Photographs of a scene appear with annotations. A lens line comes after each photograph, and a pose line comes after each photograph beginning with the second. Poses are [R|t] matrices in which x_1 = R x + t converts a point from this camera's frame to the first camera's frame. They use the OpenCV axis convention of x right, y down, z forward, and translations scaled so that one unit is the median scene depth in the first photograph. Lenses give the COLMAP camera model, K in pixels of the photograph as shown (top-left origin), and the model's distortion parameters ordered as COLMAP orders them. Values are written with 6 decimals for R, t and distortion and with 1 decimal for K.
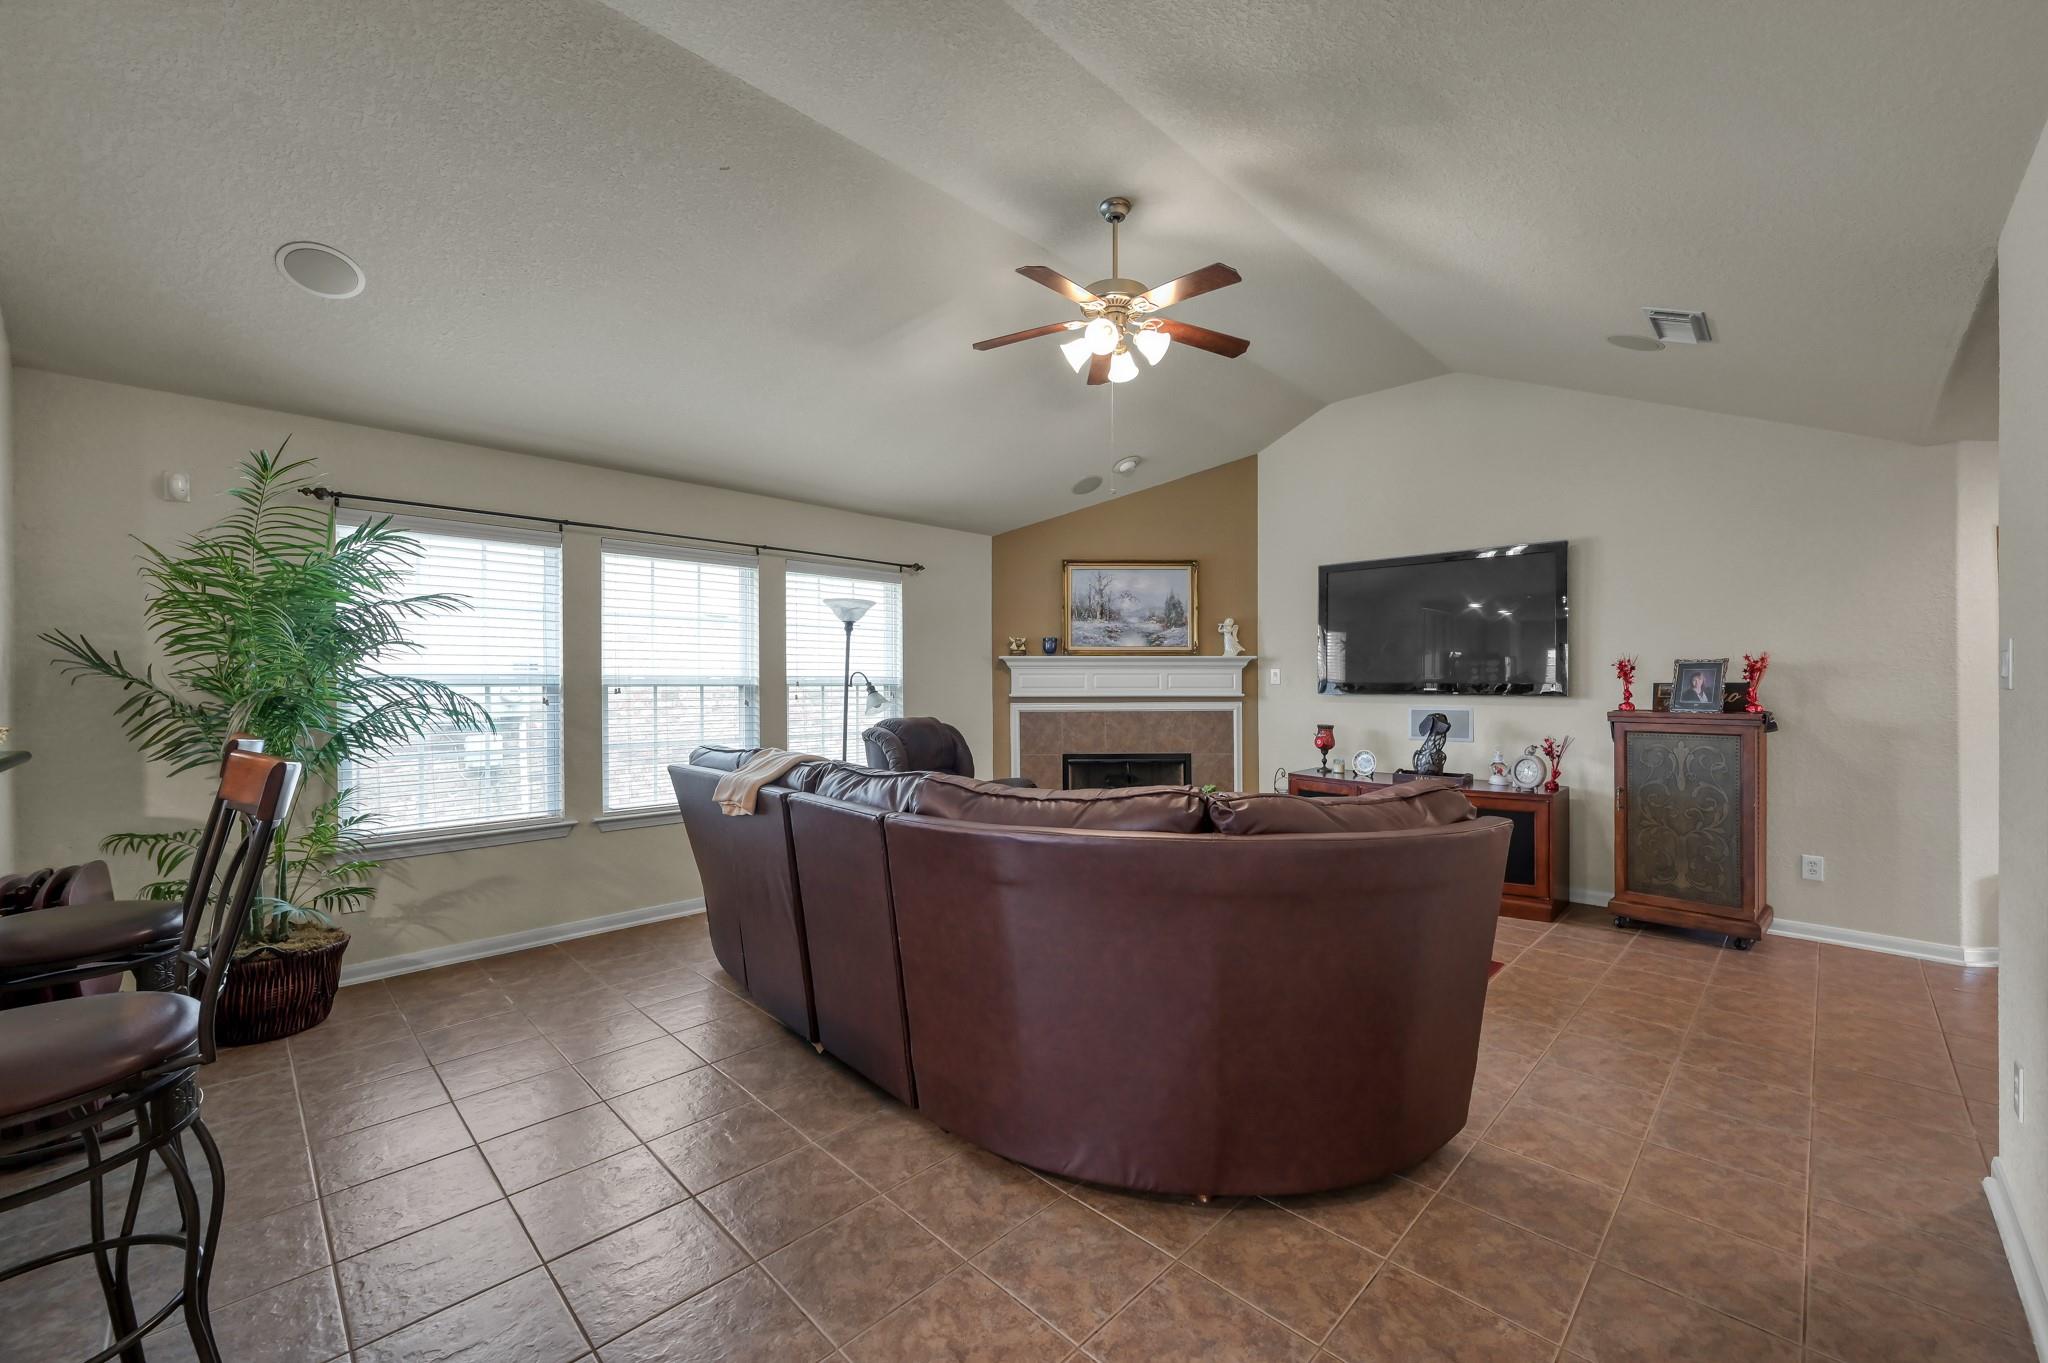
lens RADIAL K [[819.9, 0, 1011.8], [0, 819.9, 684.6], [0, 0, 1]] dist [-0.003763, -0.000108]
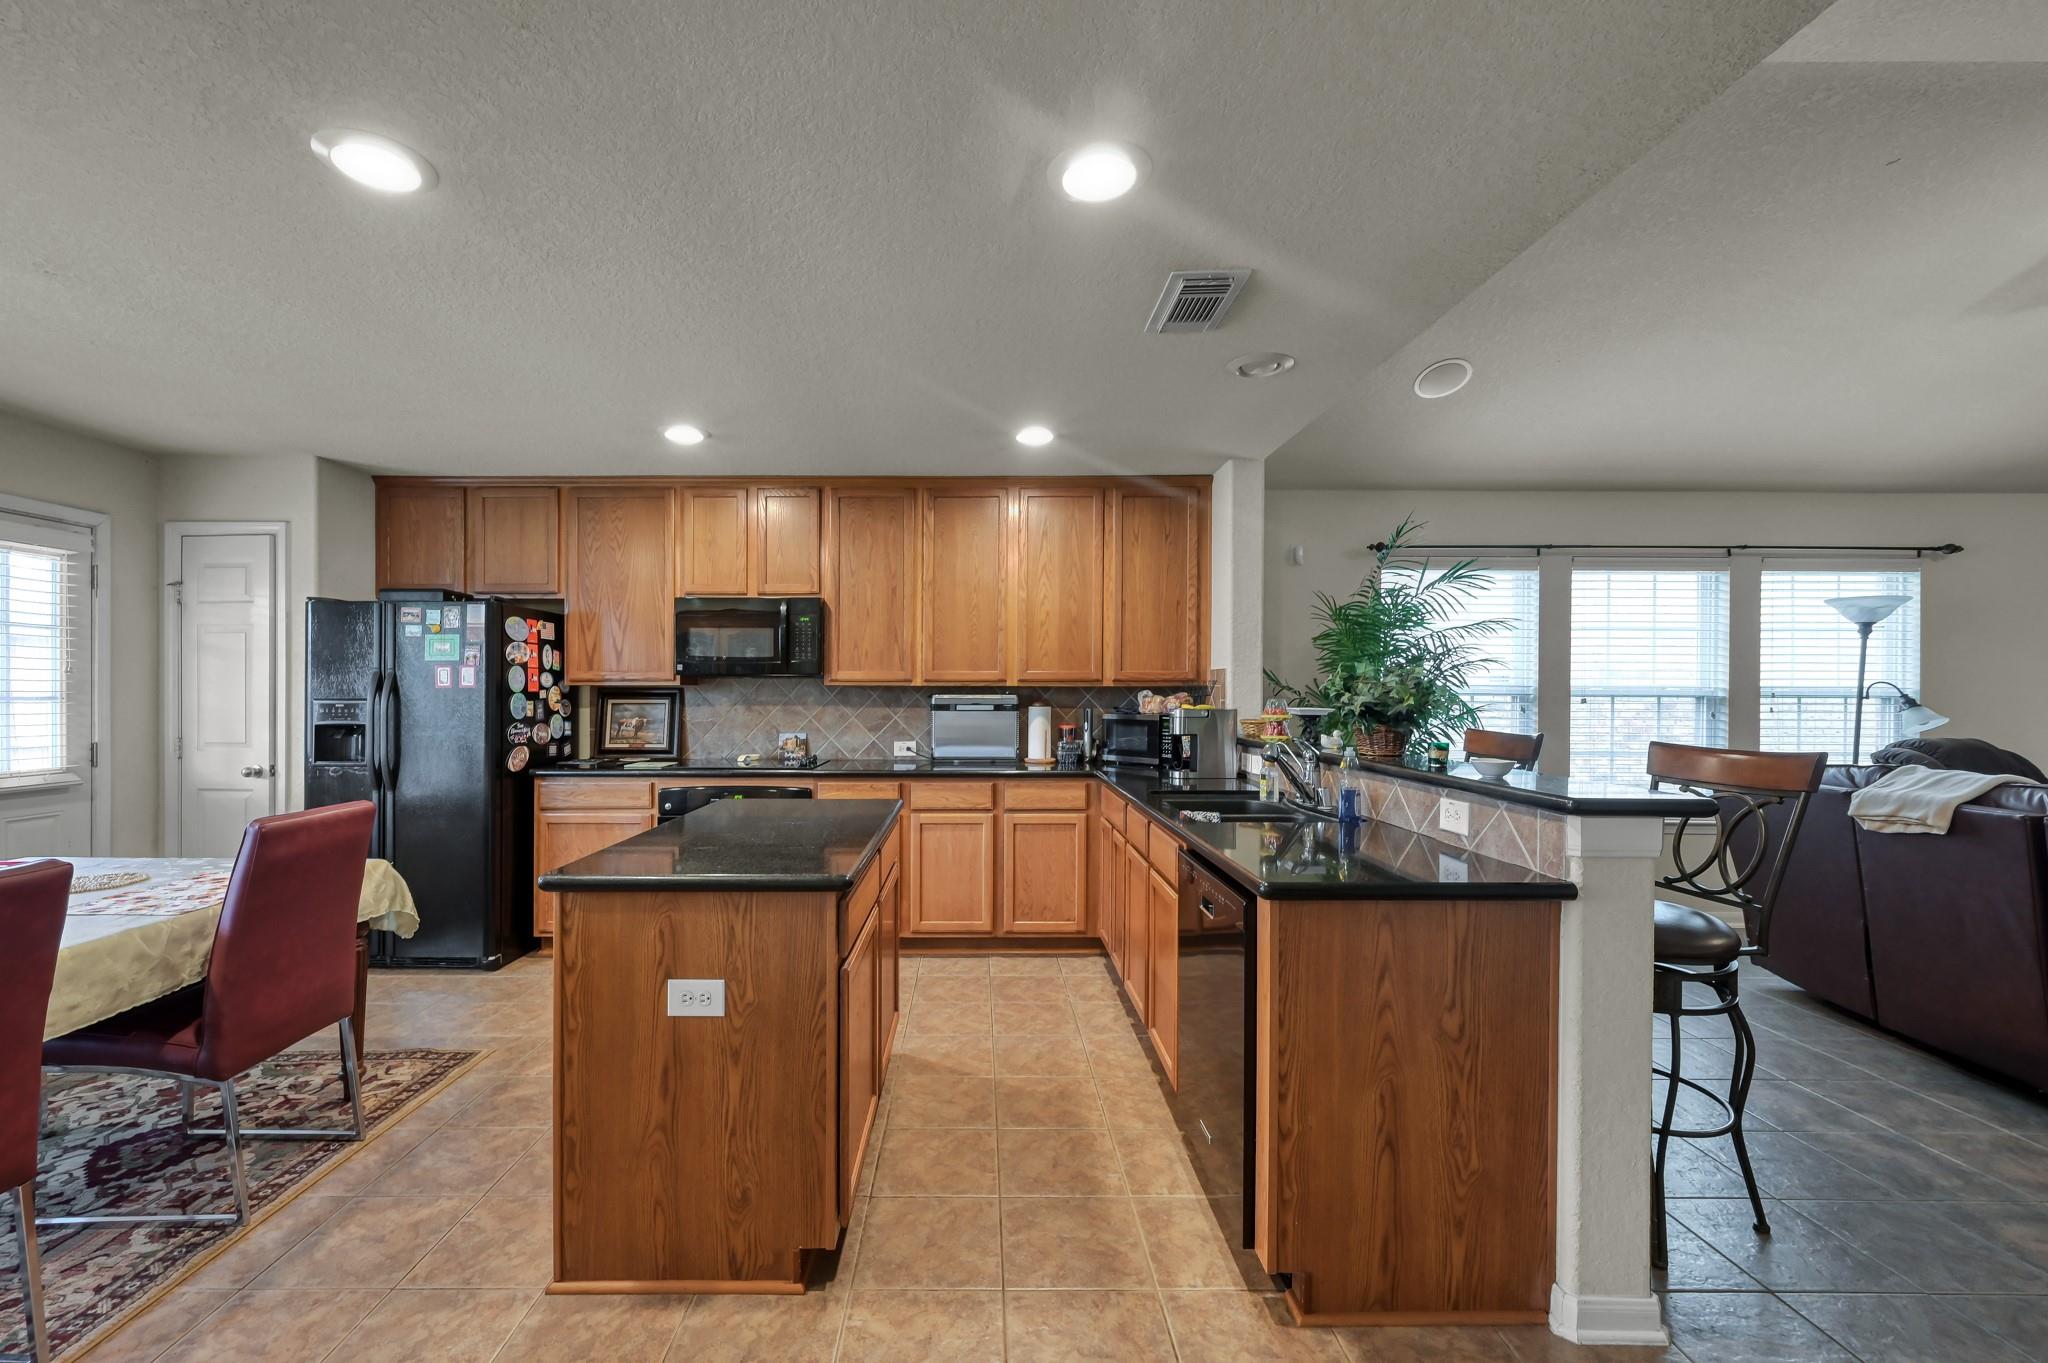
lens RADIAL K [[819.9, 0, 980.0], [0, 819.9, 702.5], [0, 0, 1]] dist [-0.003763, -0.000108]
pose [[0.705571, 0.012384, -0.708531, -0.250056], [-0.005777, 0.999915, 0.011724, 0.001479], [0.708615, -0.004179, 0.705583, -0.257724]]
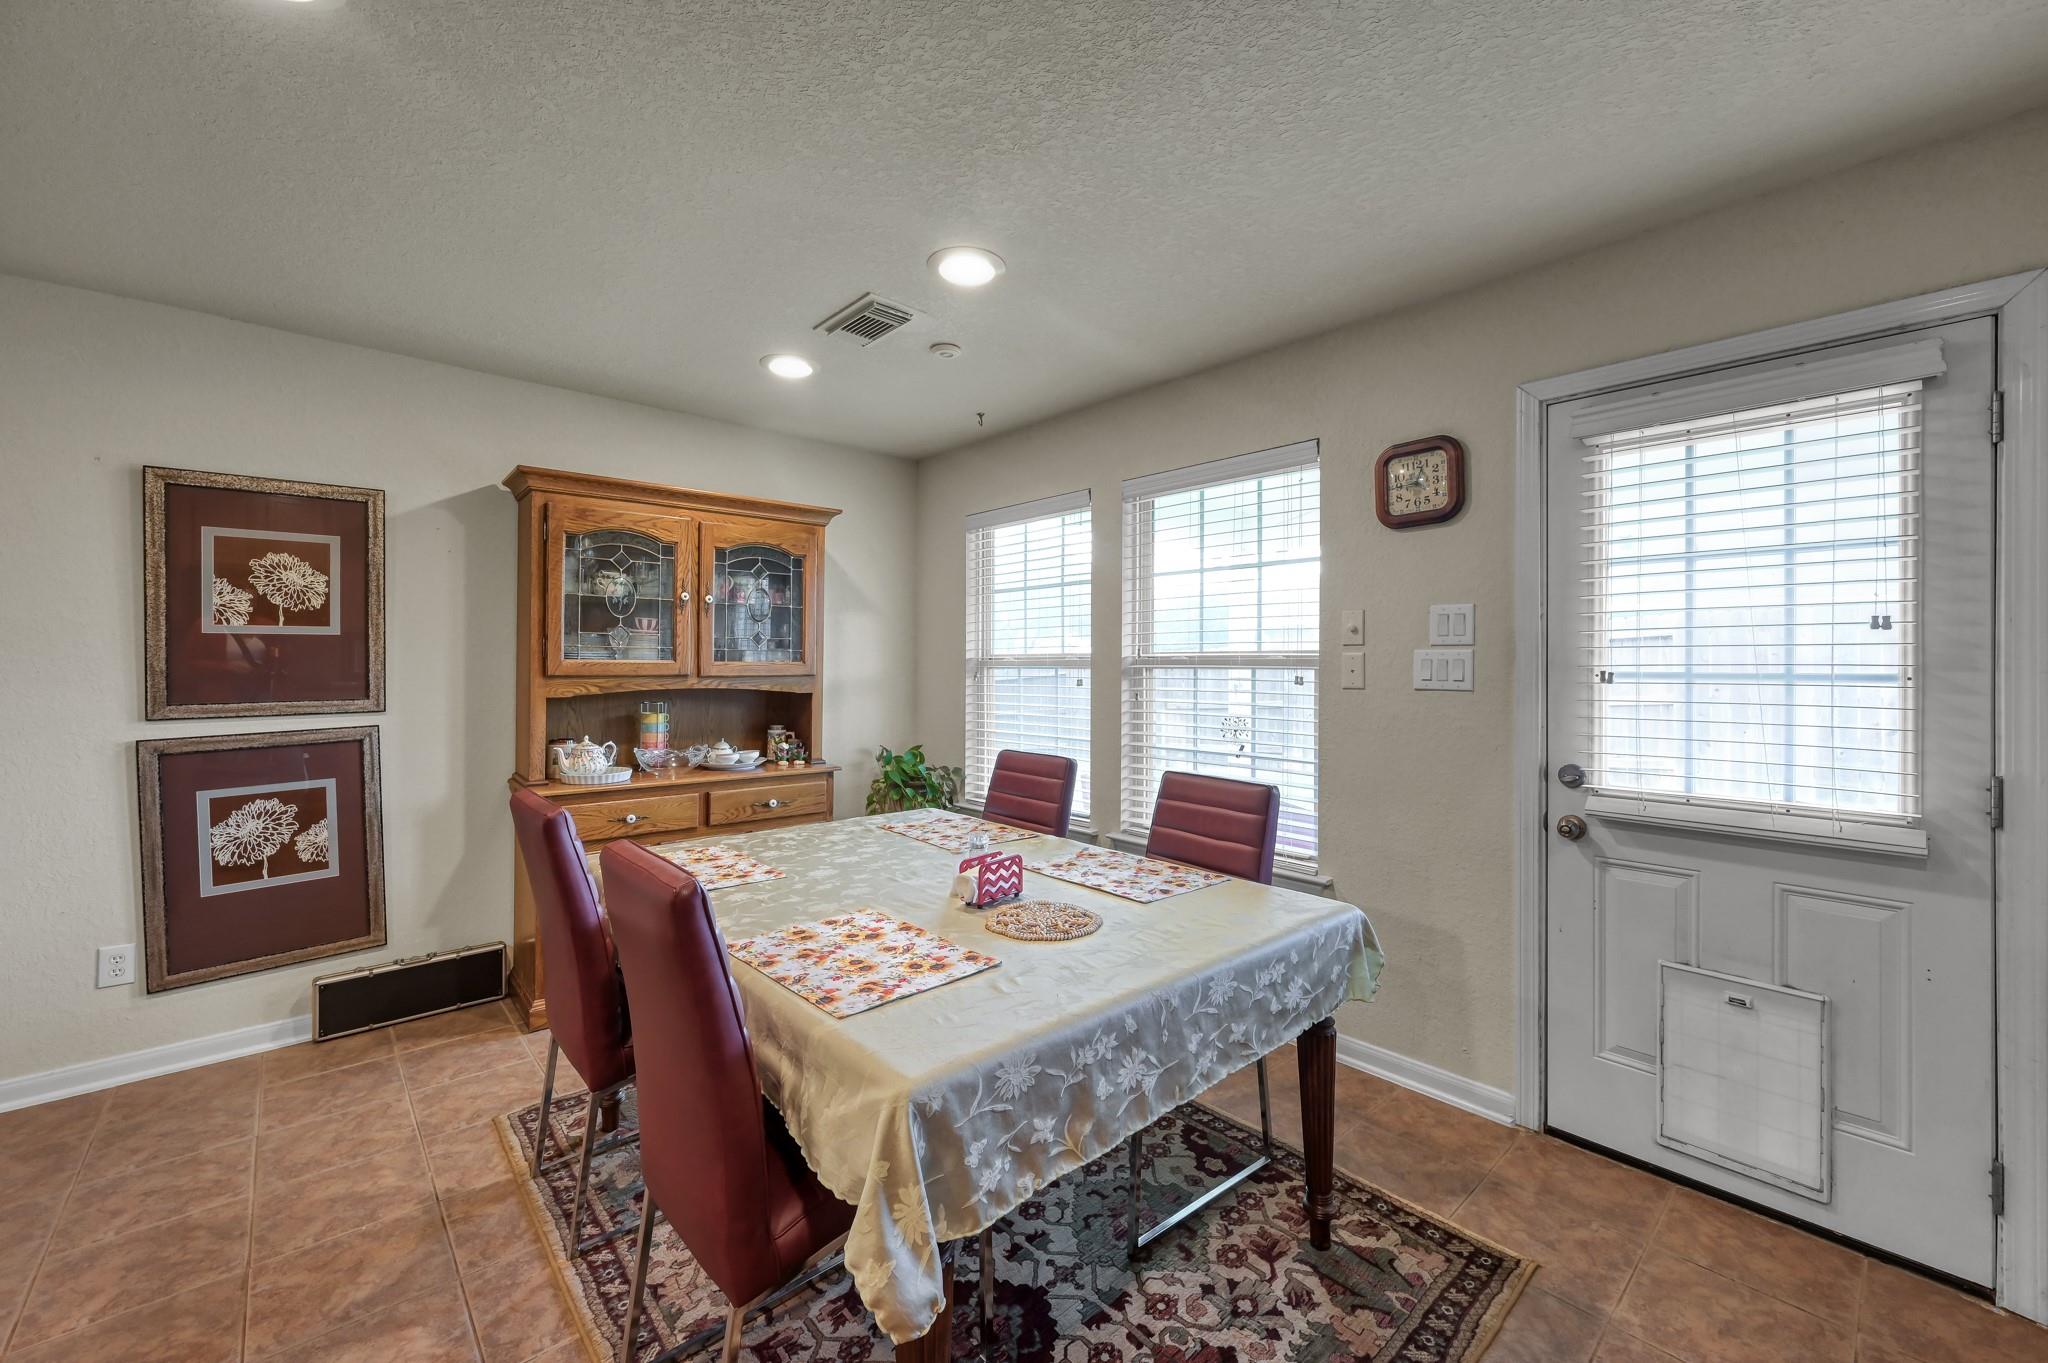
lens RADIAL K [[819.9, 0, 1031.4], [0, 819.9, 666.1], [0, 0, 1]] dist [-0.003763, -0.000108]
pose [[-0.998697, -0.000235, 0.051026, -0.940594], [0.000106, 0.999978, 0.006665, 0.002426], [-0.051026, 0.006661, -0.998675, 0.048951]]
